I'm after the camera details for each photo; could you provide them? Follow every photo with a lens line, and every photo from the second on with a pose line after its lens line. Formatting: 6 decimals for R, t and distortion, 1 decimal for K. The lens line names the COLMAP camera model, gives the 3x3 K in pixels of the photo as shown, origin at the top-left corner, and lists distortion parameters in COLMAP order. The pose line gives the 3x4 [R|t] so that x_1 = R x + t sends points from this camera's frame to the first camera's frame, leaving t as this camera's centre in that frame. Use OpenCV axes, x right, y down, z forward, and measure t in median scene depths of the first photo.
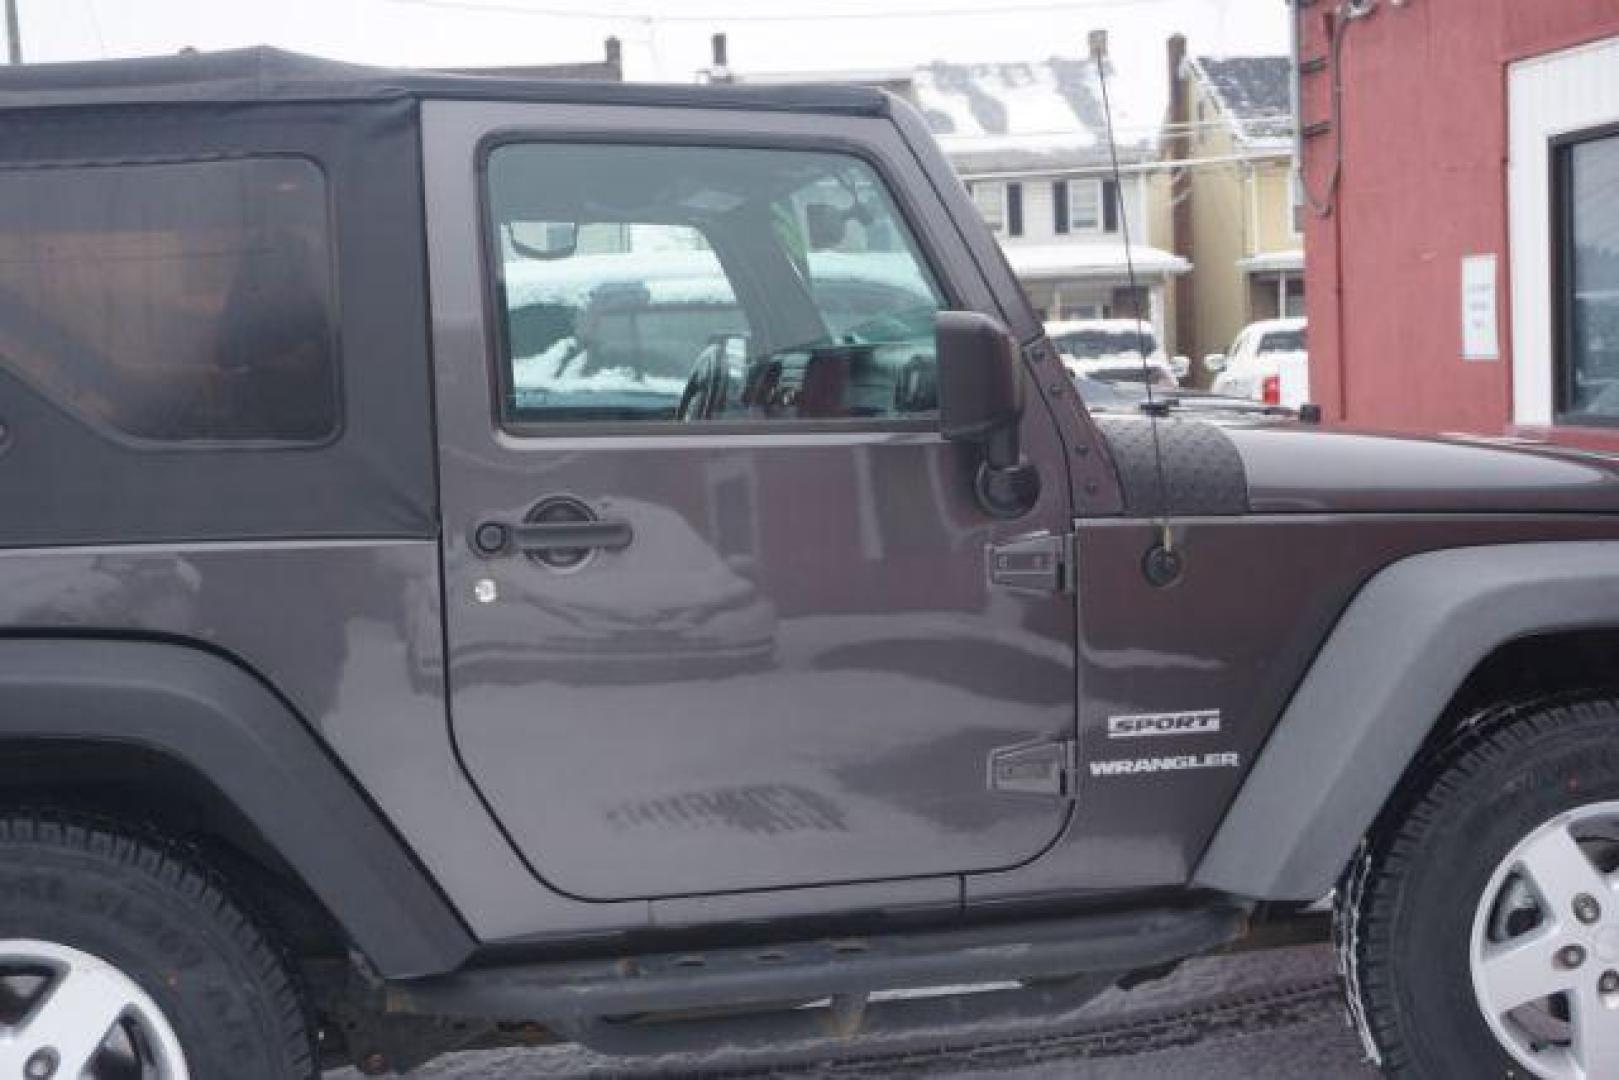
lens RADIAL K [[2147.1, 0, 799.1], [0, 2147.1, 534.8], [0, 0, 1]] dist [0.004151, 0.023106]
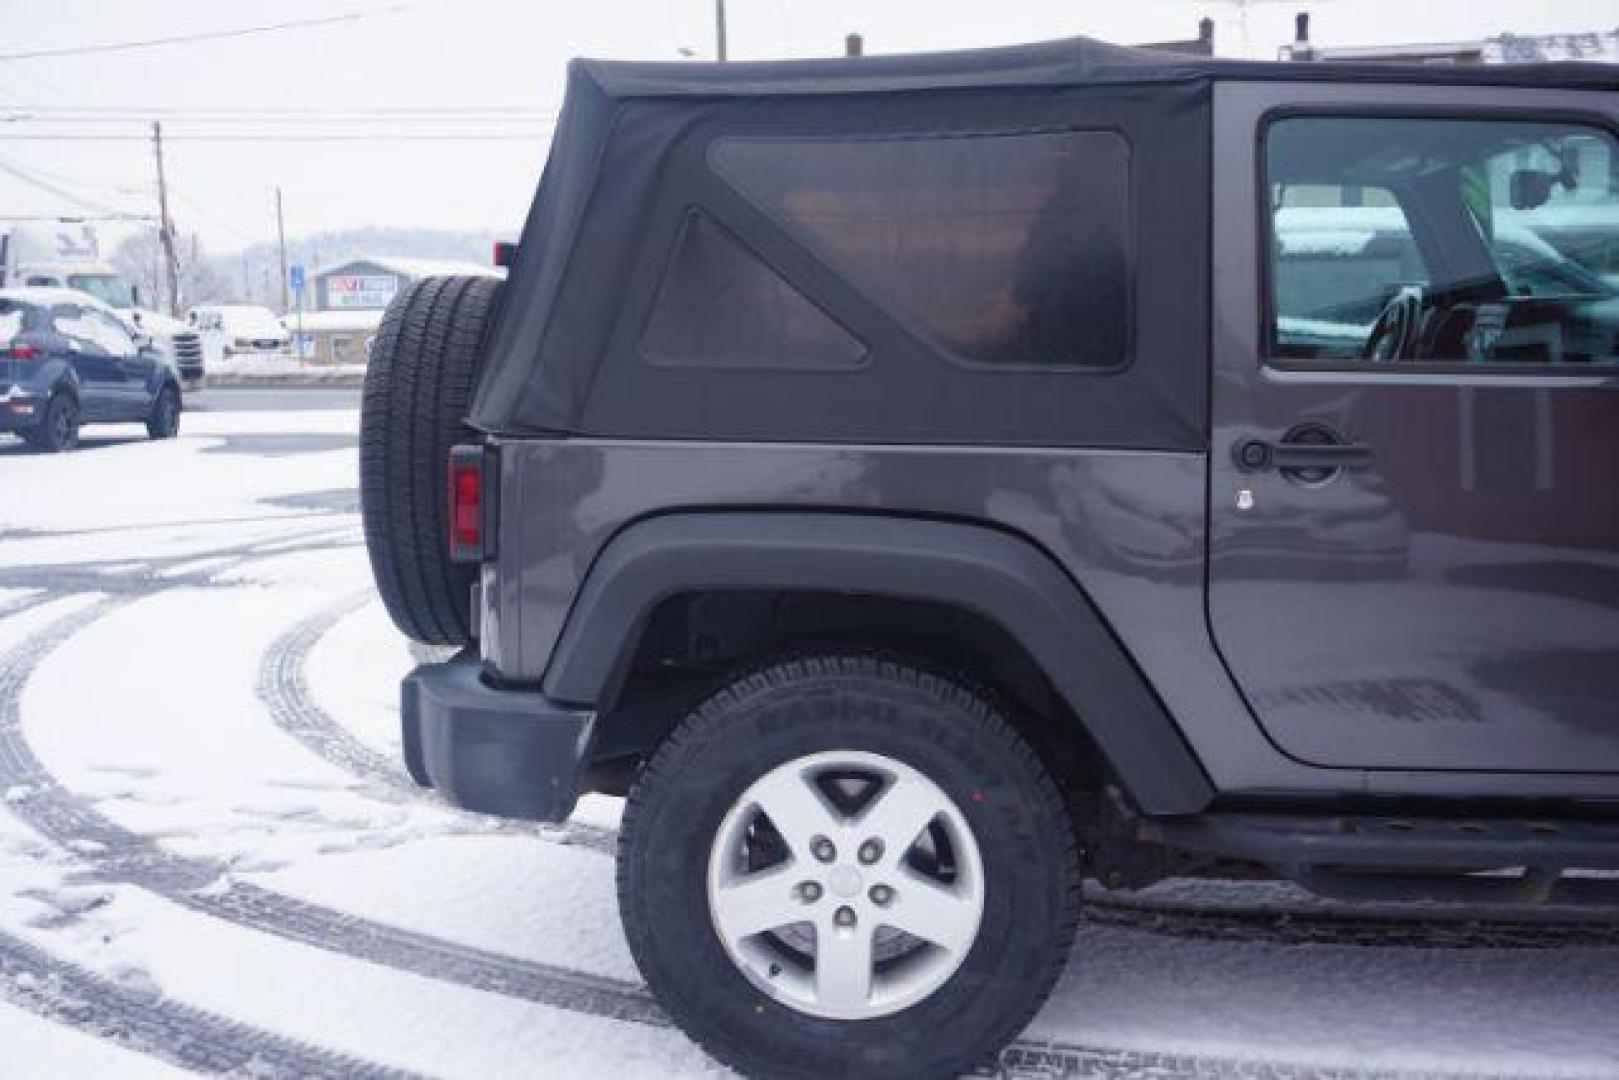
lens RADIAL K [[1793.4, 0, 795.8], [0, 1793.4, 537.9], [0, 0, 1]] dist [-0.001877, 0.022369]
pose [[0.956724, 0.063193, -0.284054, -0.099469], [-0.047974, 0.997031, 0.060225, -0.000239], [0.287017, -0.043992, 0.956915, -0.020658]]
